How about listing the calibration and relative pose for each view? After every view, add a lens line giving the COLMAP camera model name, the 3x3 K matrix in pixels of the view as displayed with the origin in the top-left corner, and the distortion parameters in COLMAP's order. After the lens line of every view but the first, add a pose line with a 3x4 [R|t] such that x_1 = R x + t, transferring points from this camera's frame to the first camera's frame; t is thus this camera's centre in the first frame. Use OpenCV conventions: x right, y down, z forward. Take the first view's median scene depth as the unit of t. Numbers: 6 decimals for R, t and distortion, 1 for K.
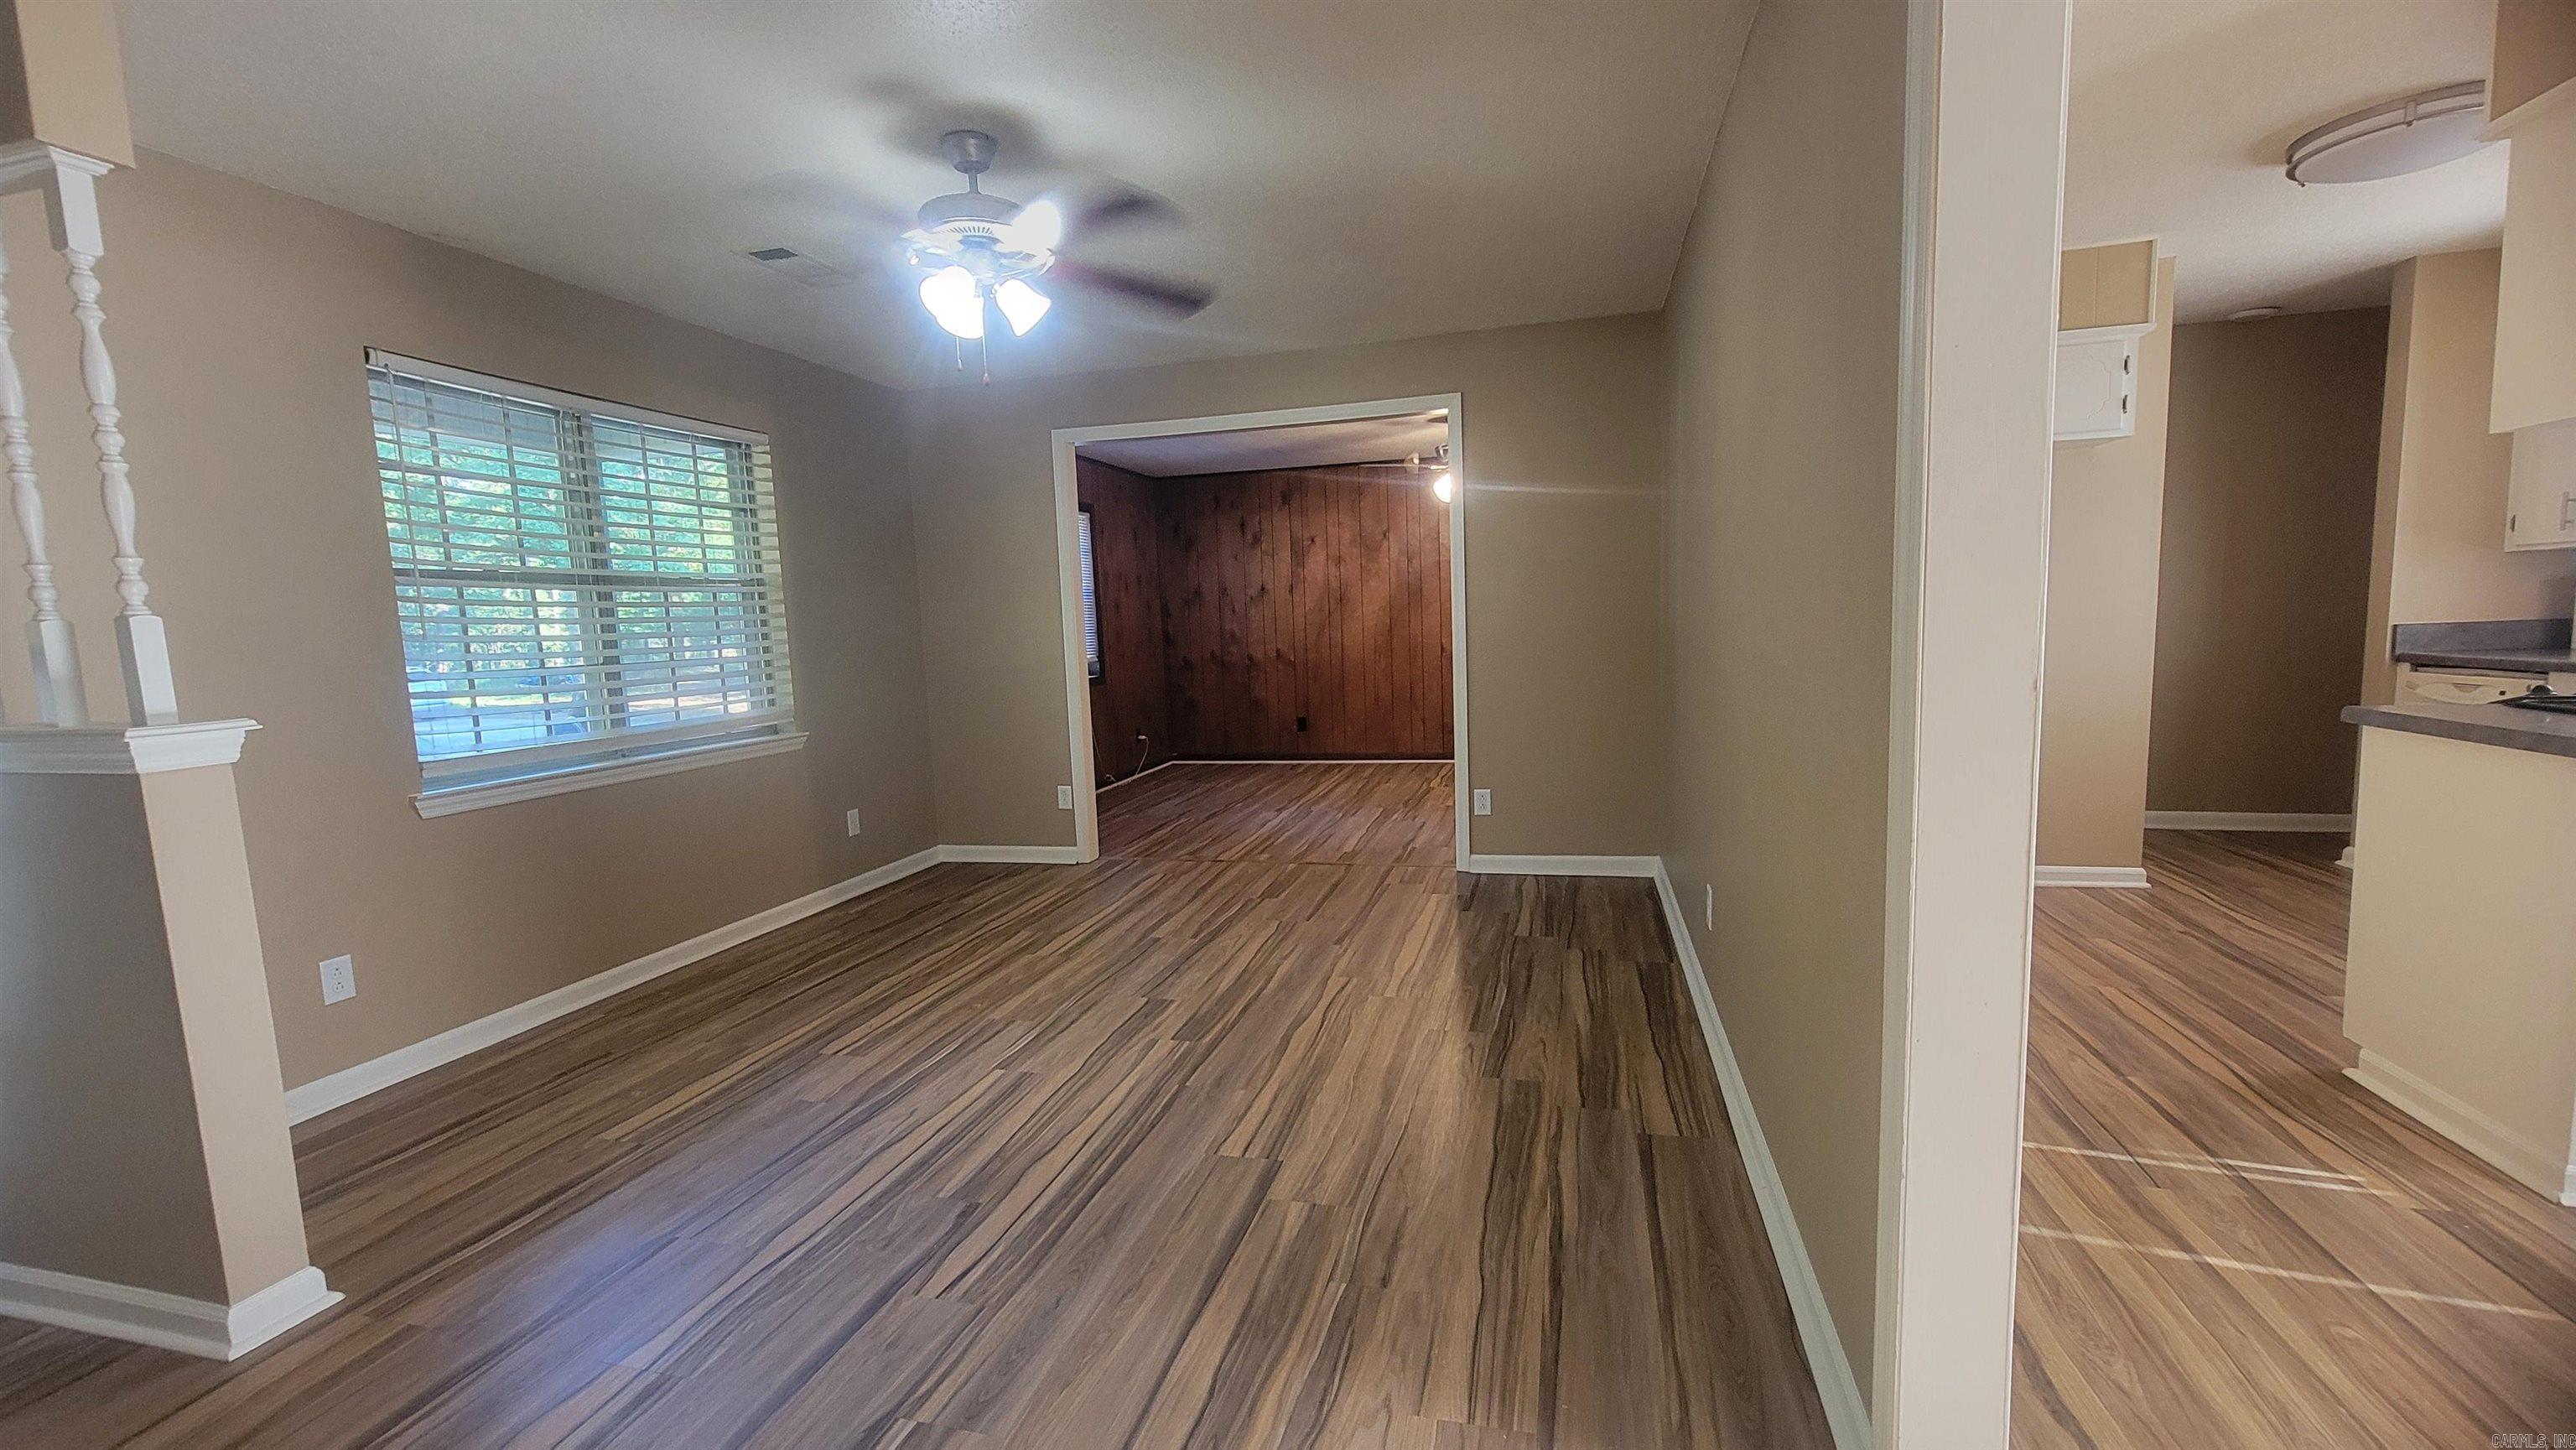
lens RADIAL K [[1058.3, 0, 1287.7], [0, 1058.3, 737.9], [0, 0, 1]] dist [-0.005909, 0.002808]
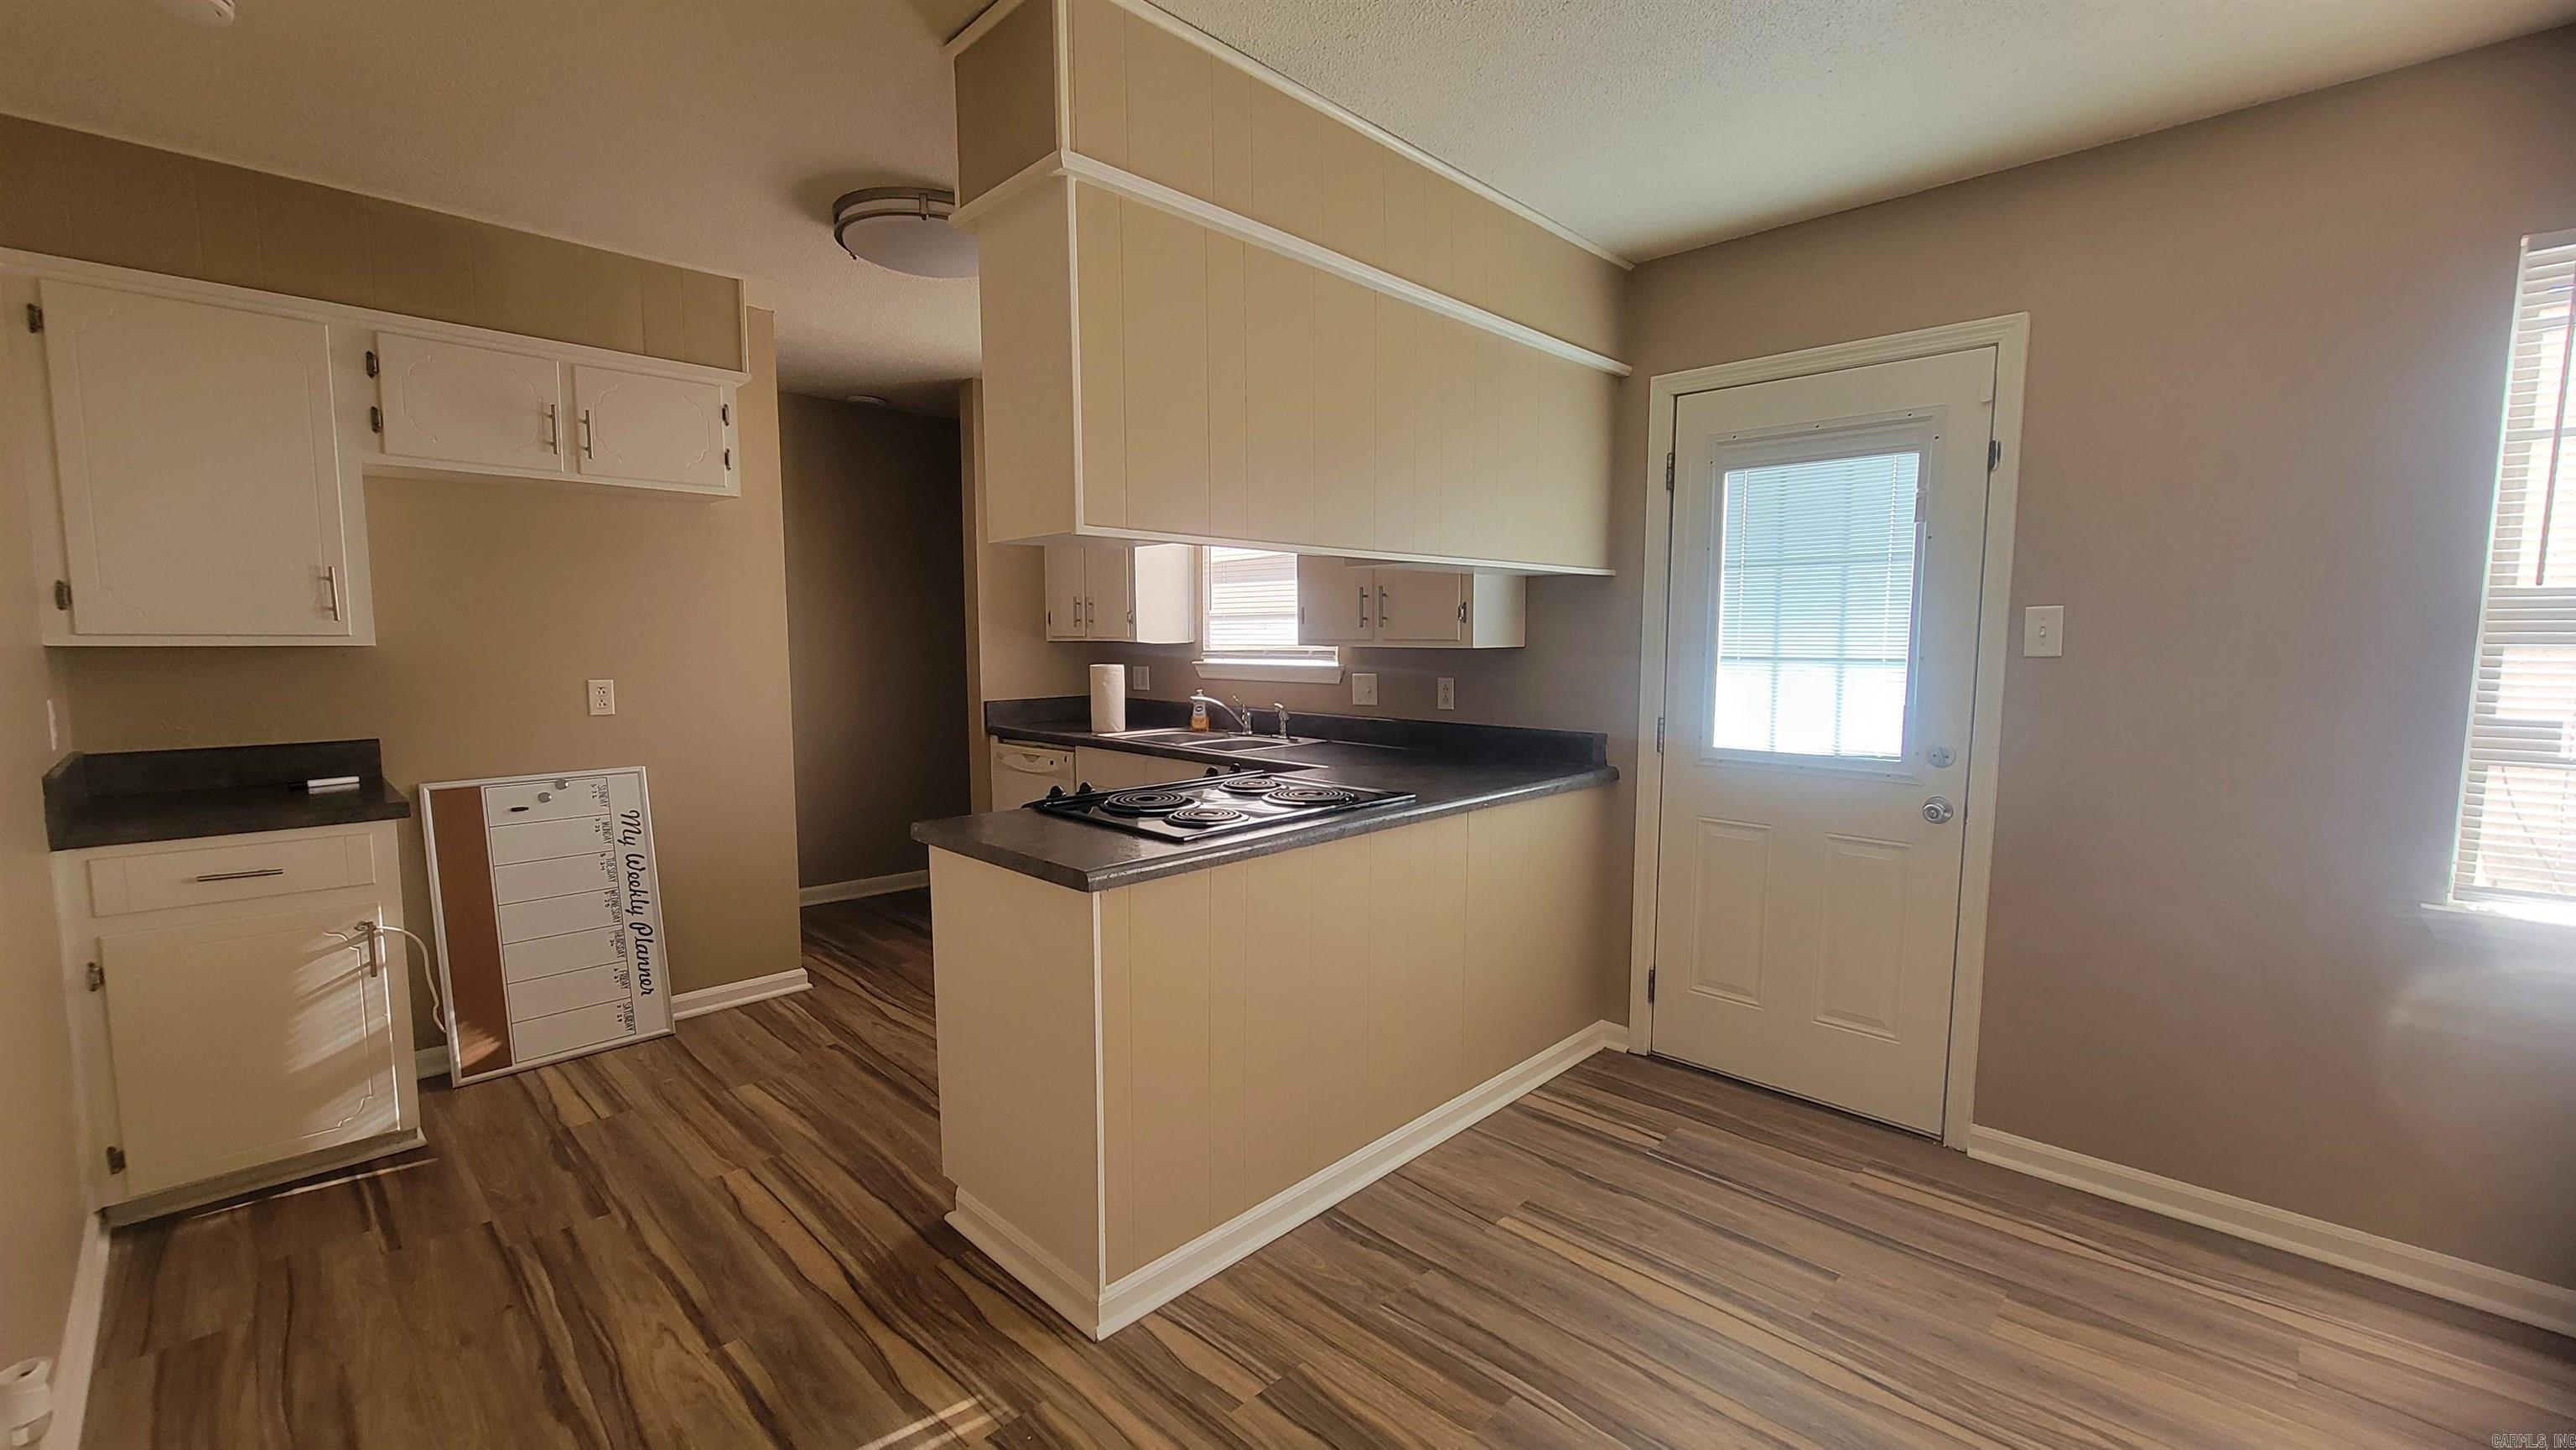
lens RADIAL K [[1058.3, 0, 1297.2], [0, 1058.3, 743.3], [0, 0, 1]] dist [-0.005909, 0.002808]
pose [[0.491818, -0.050515, 0.869231, 0.335734], [0.077717, 0.996878, 0.013961, -0.076220], [-0.867222, 0.060688, 0.494209, 0.229604]]
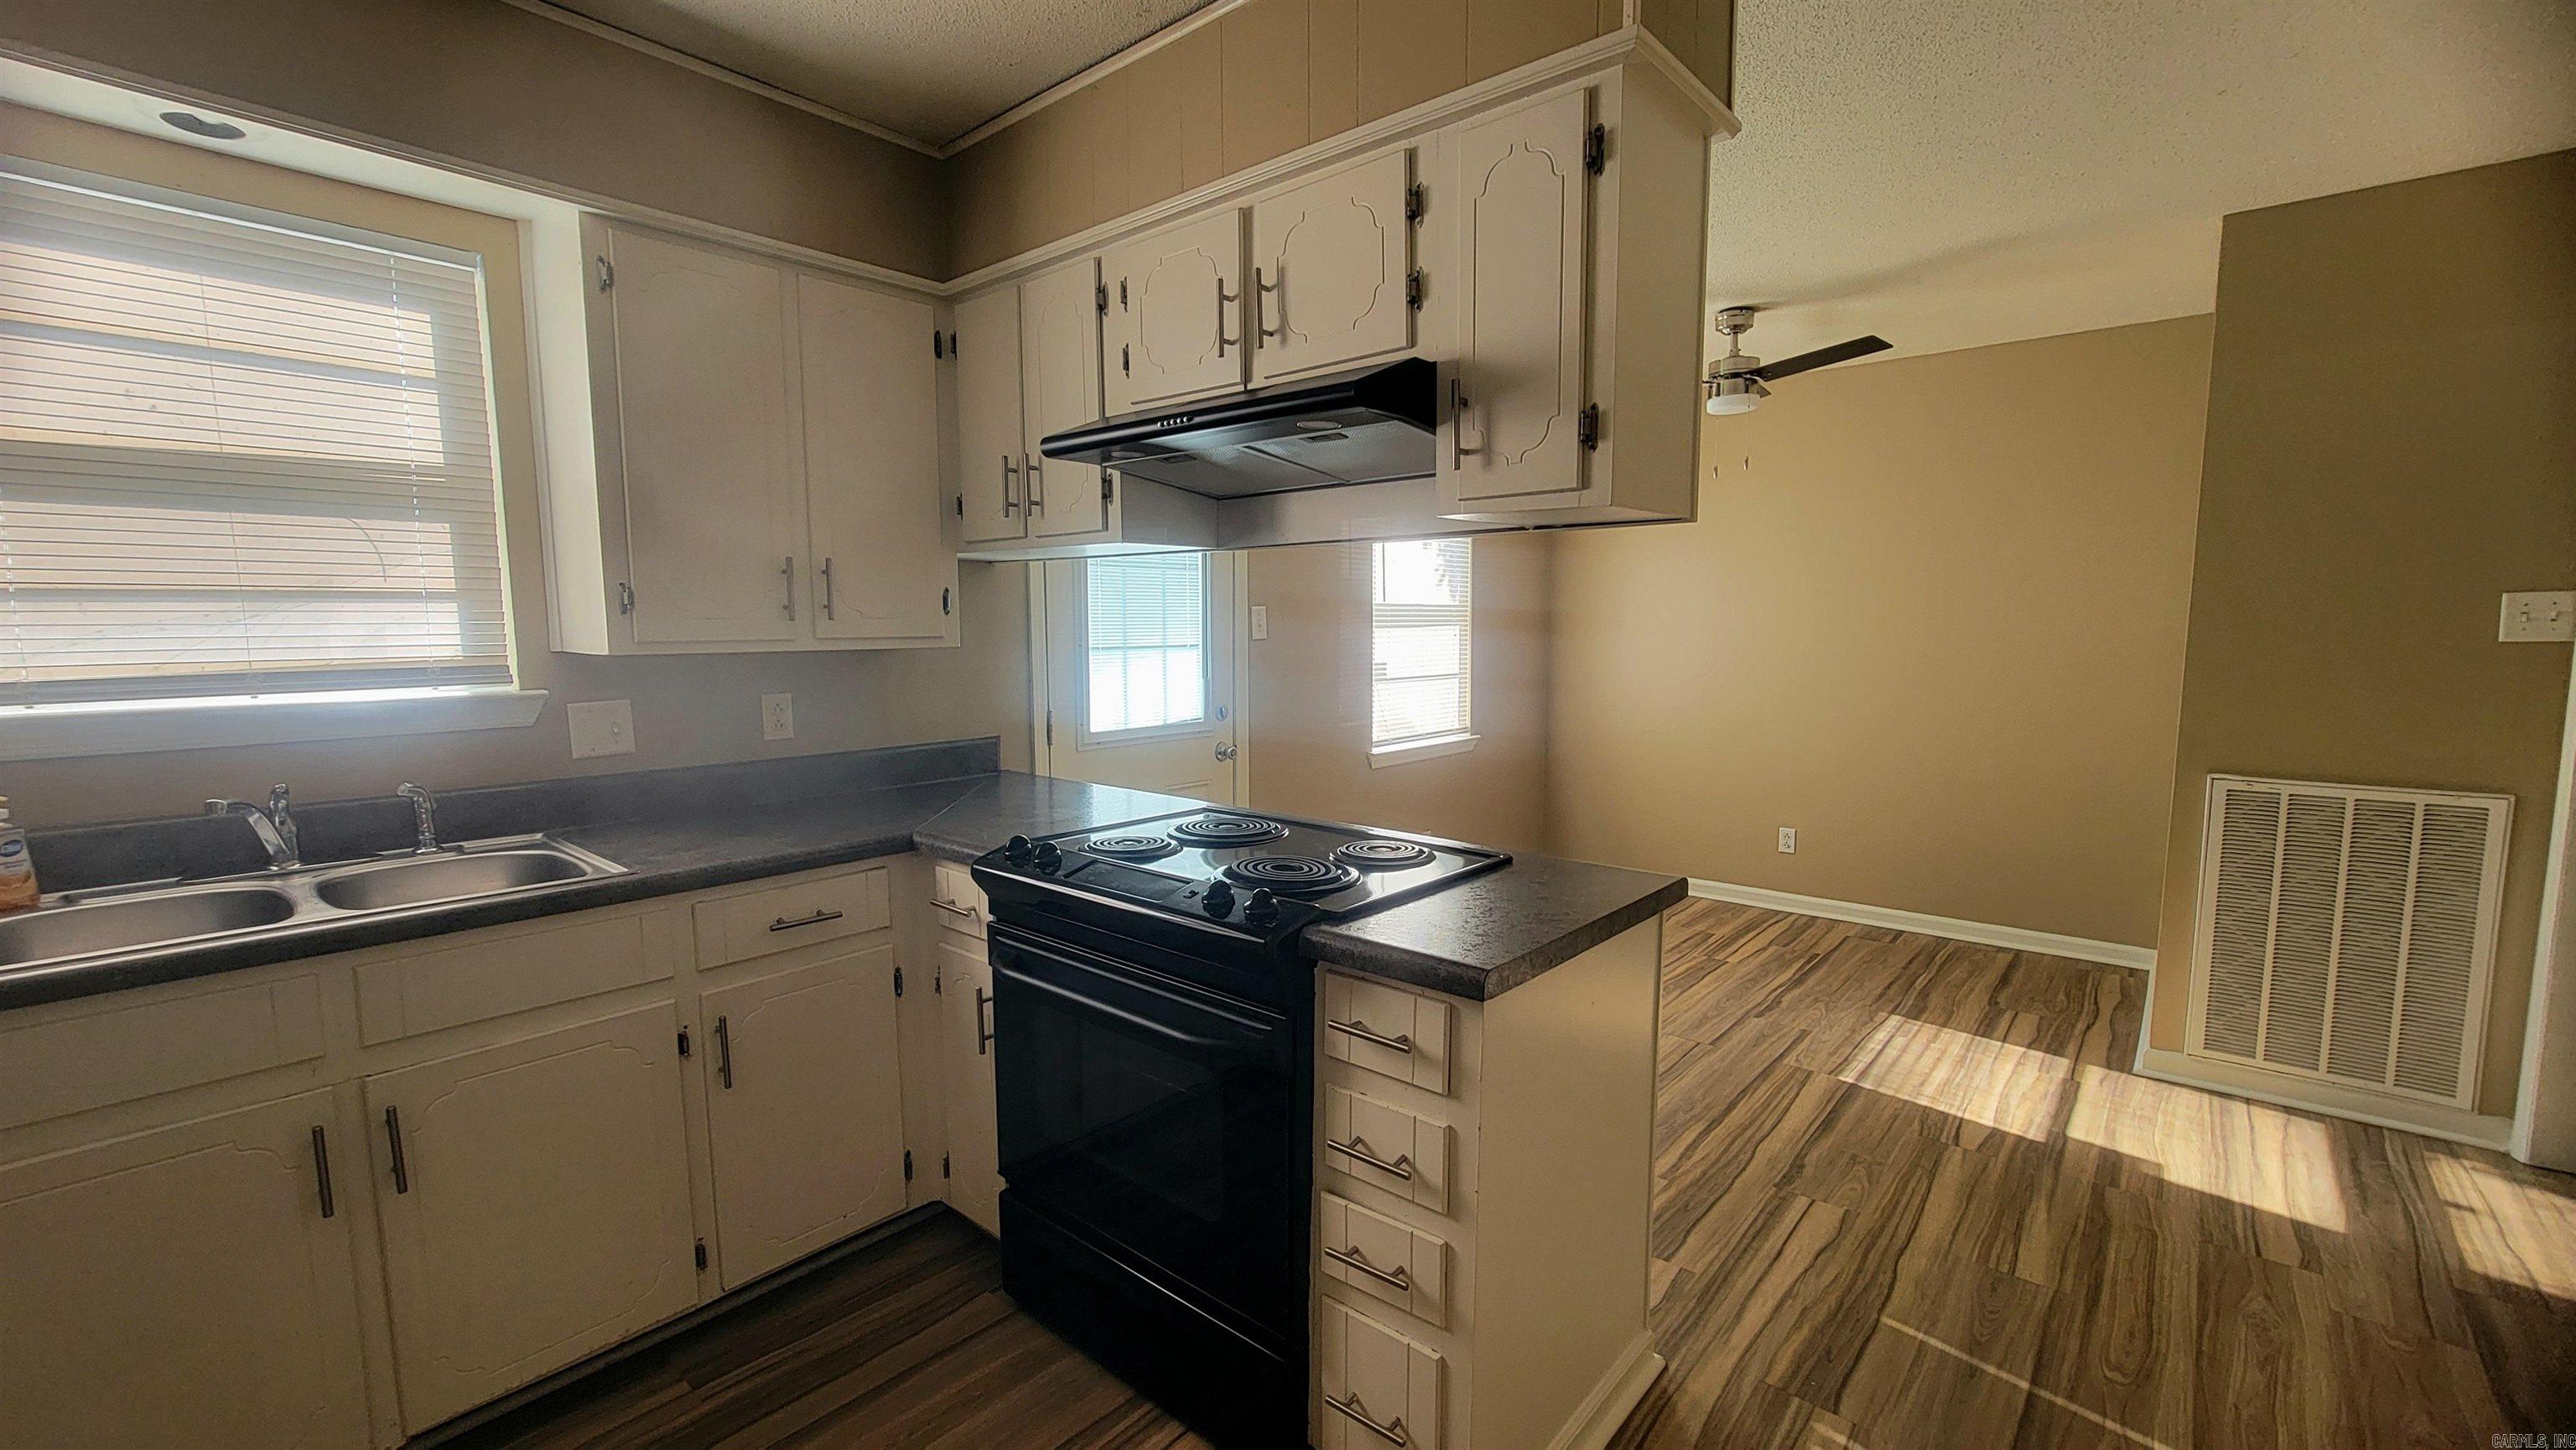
lens RADIAL K [[1058.3, 0, 1289.3], [0, 1058.3, 738.6], [0, 0, 1]] dist [-0.005909, 0.002808]
pose [[-0.896516, -0.004631, 0.442986, 0.770924], [0.089765, 0.977304, 0.191883, -0.218631], [-0.433821, 0.211791, -0.875753, 1.307820]]
